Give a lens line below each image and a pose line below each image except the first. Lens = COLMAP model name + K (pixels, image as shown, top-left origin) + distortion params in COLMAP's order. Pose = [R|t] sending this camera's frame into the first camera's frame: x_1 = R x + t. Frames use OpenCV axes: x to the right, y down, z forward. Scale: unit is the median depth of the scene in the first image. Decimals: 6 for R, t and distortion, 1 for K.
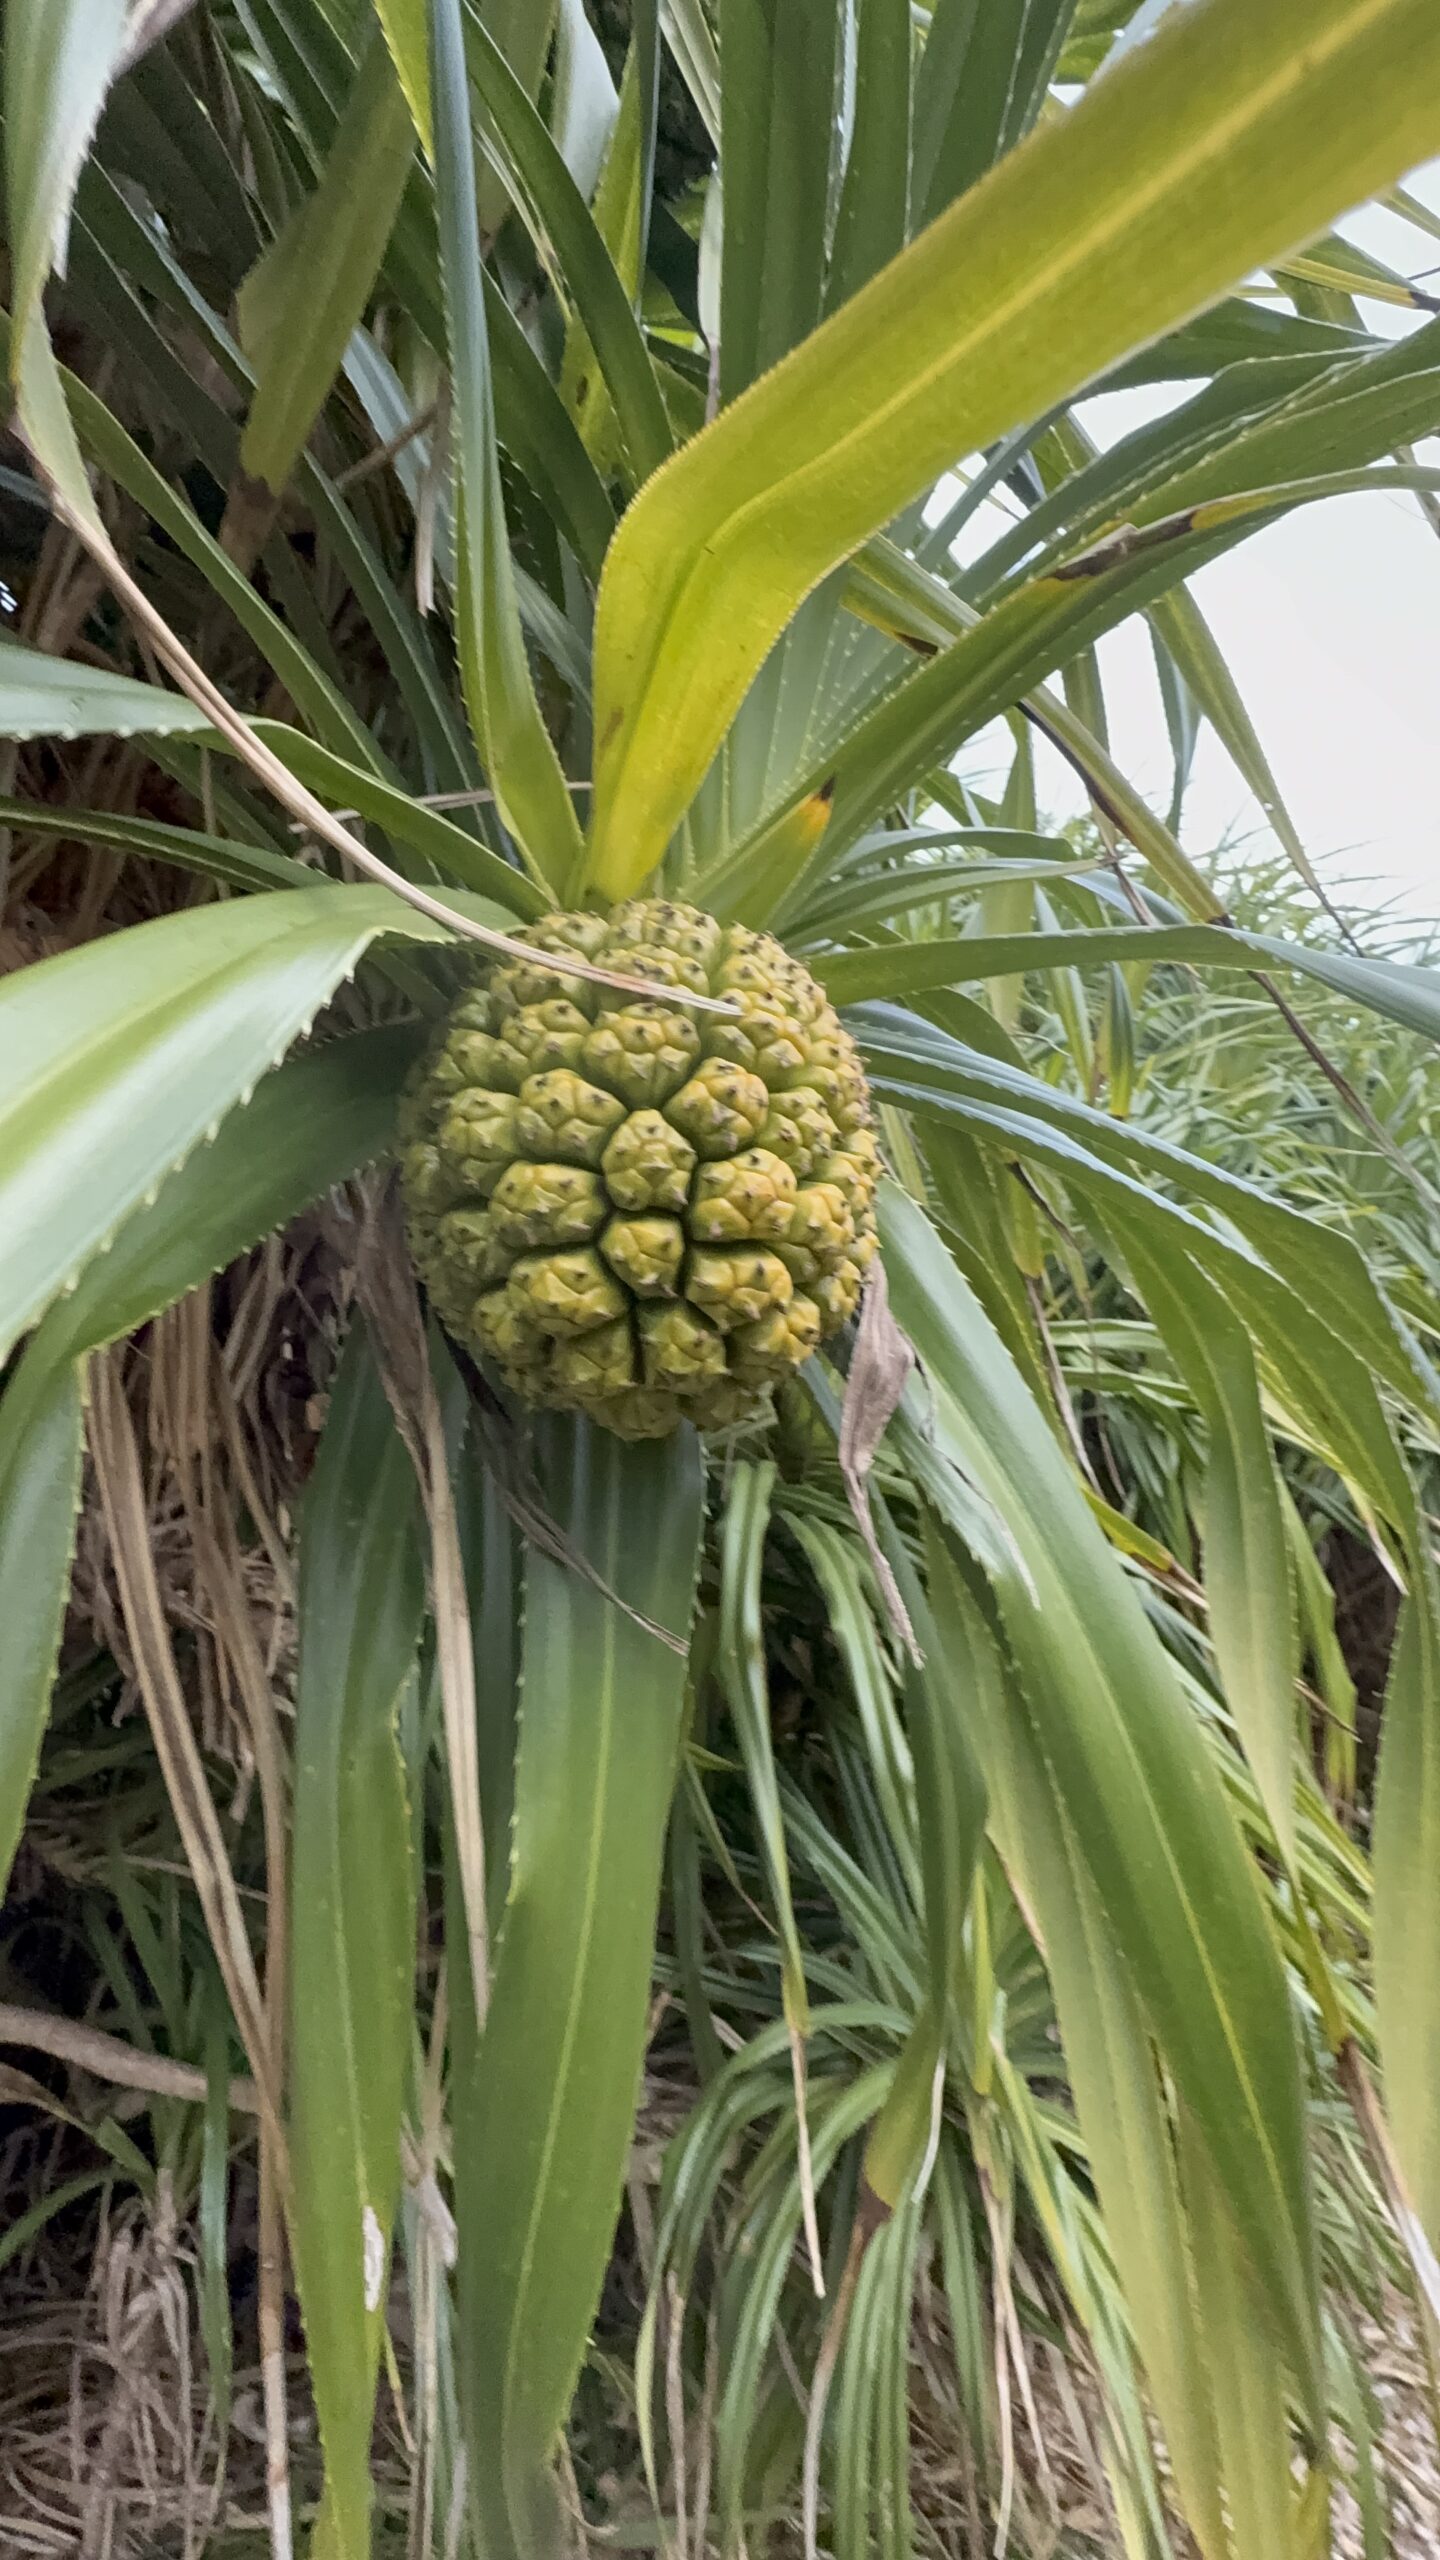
lens RADIAL K [[1159.2, 0, 714.9], [0, 1159.2, 1294.5], [0, 0, 1]] dist [-0.000218, 0.000523]
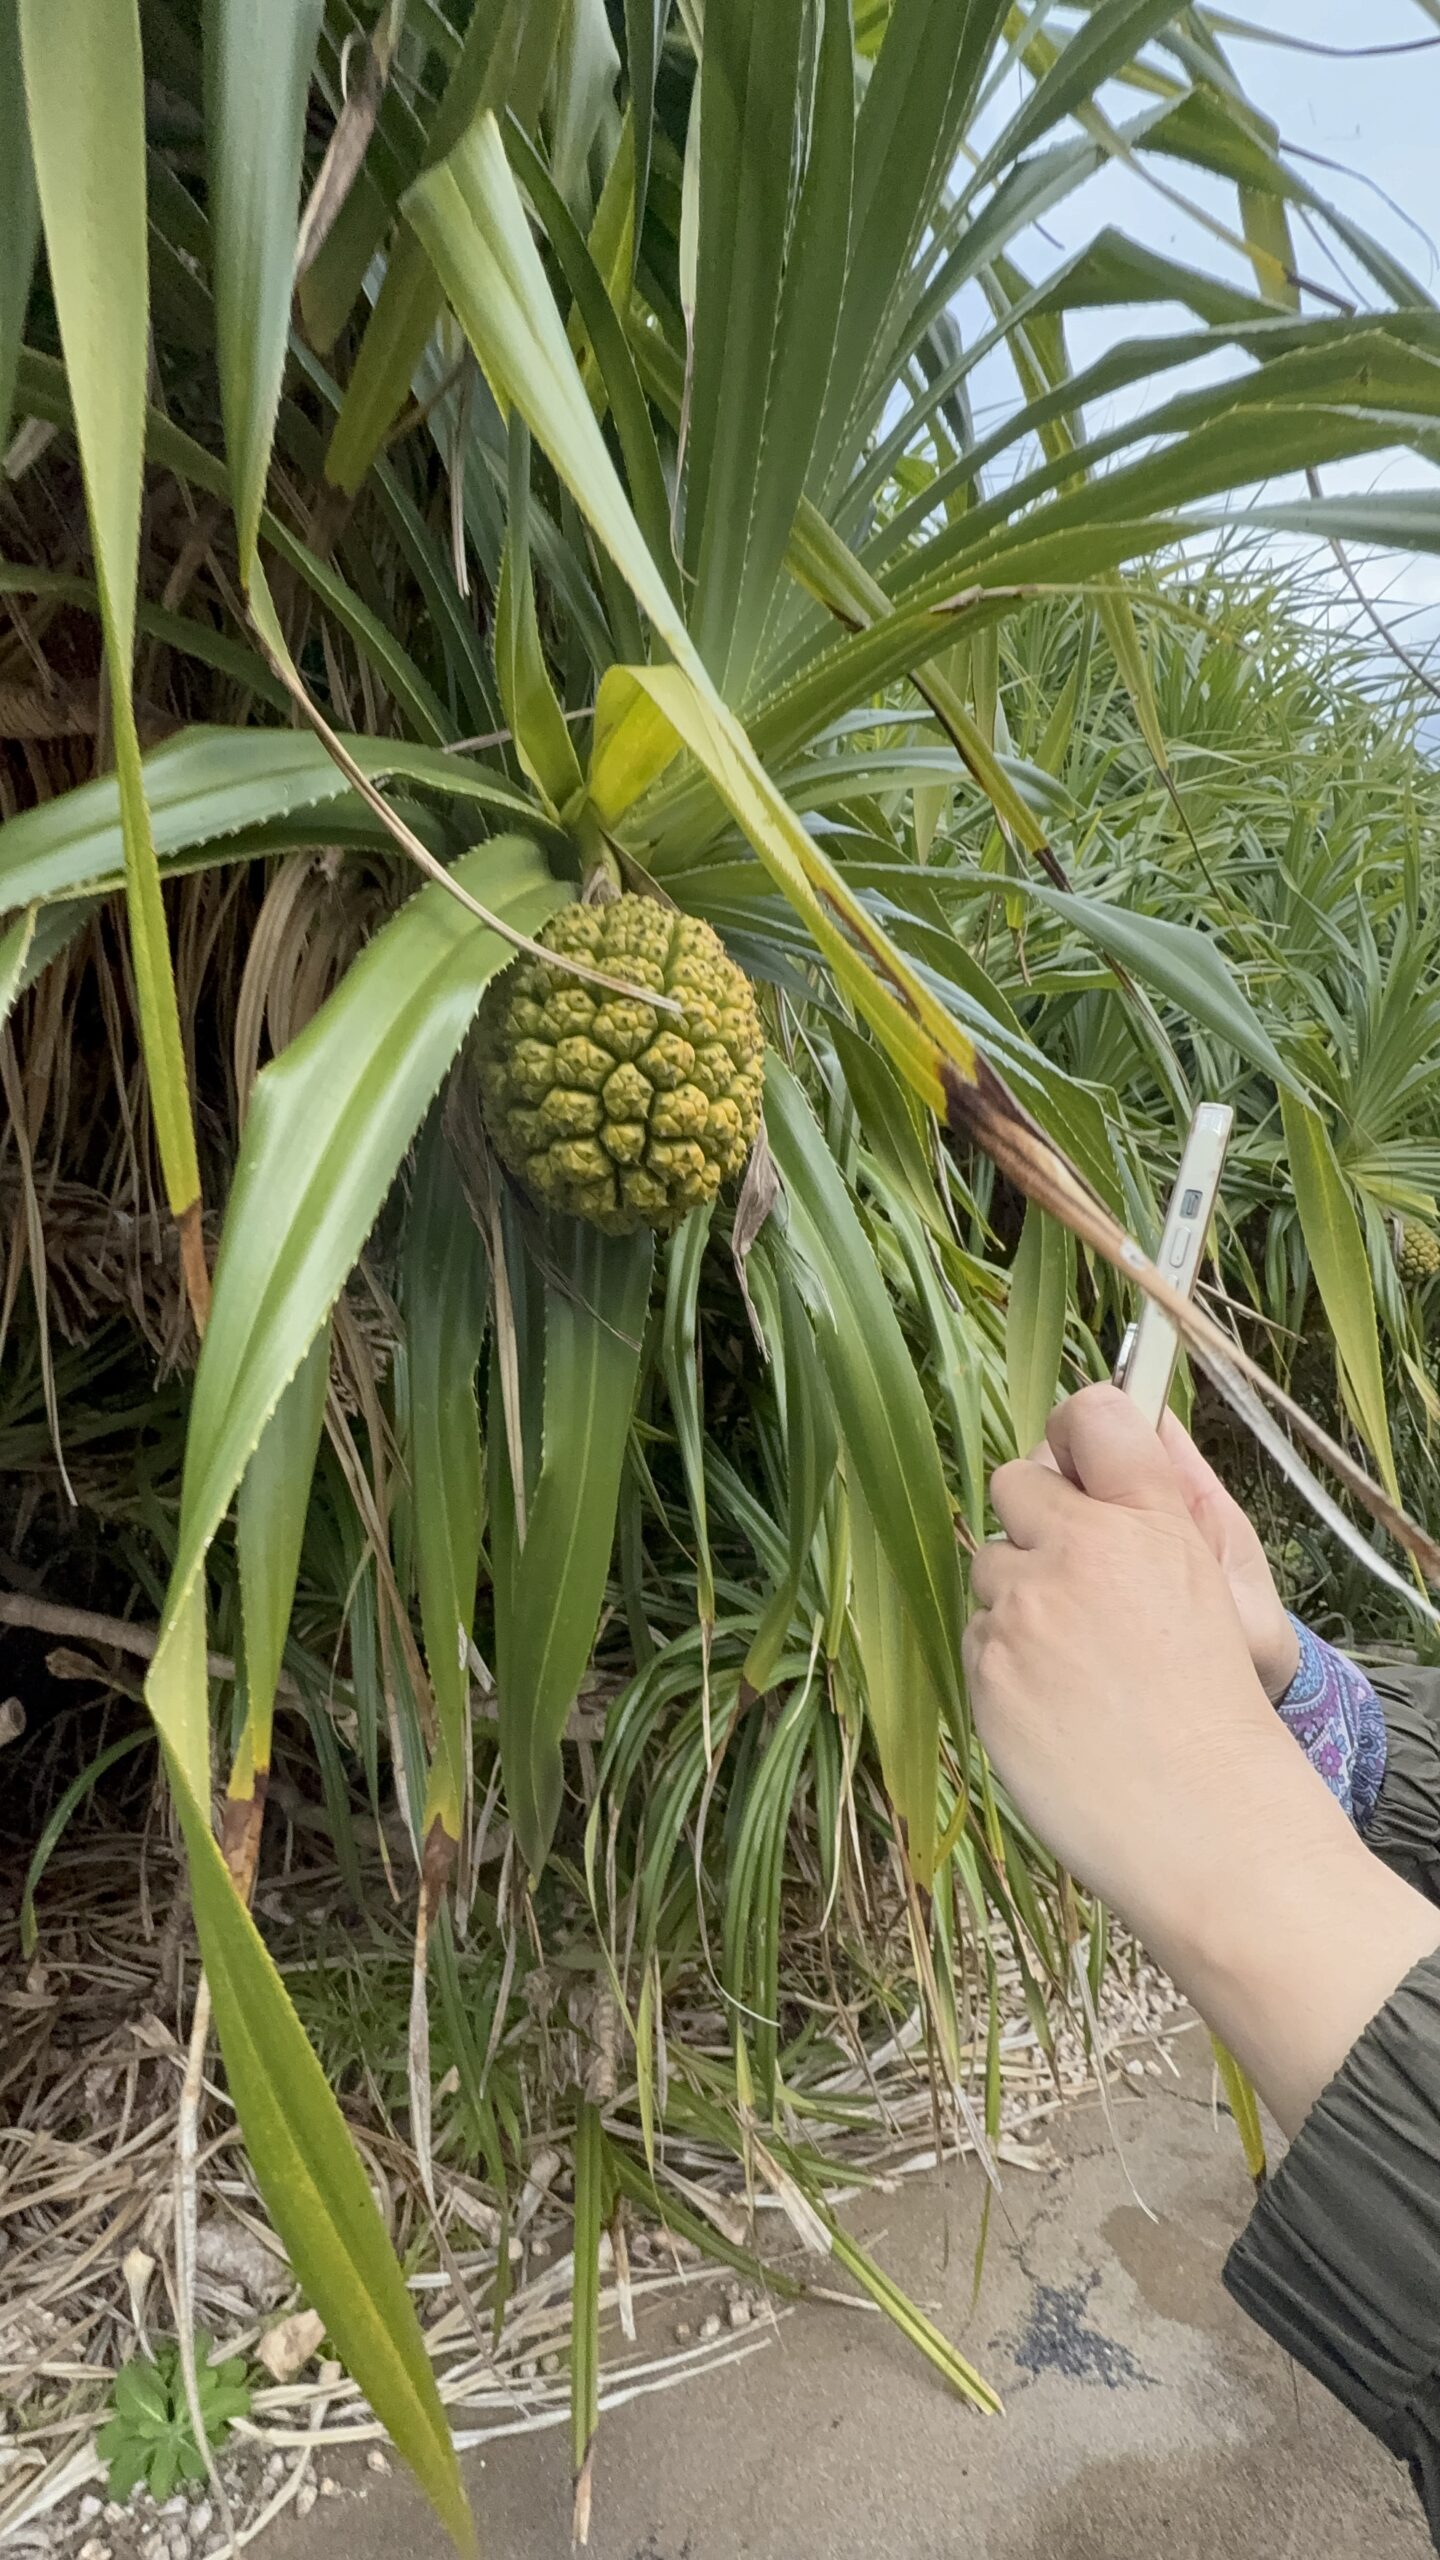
lens RADIAL K [[1159.2, 0, 716.9], [0, 1159.2, 1278.2], [0, 0, 1]] dist [-0.000218, 0.000523]
pose [[0.998326, 0.033731, 0.046993, 0.003826], [-0.043907, 0.970768, 0.235968, -0.149895], [-0.037660, -0.237636, 0.970624, -0.471347]]
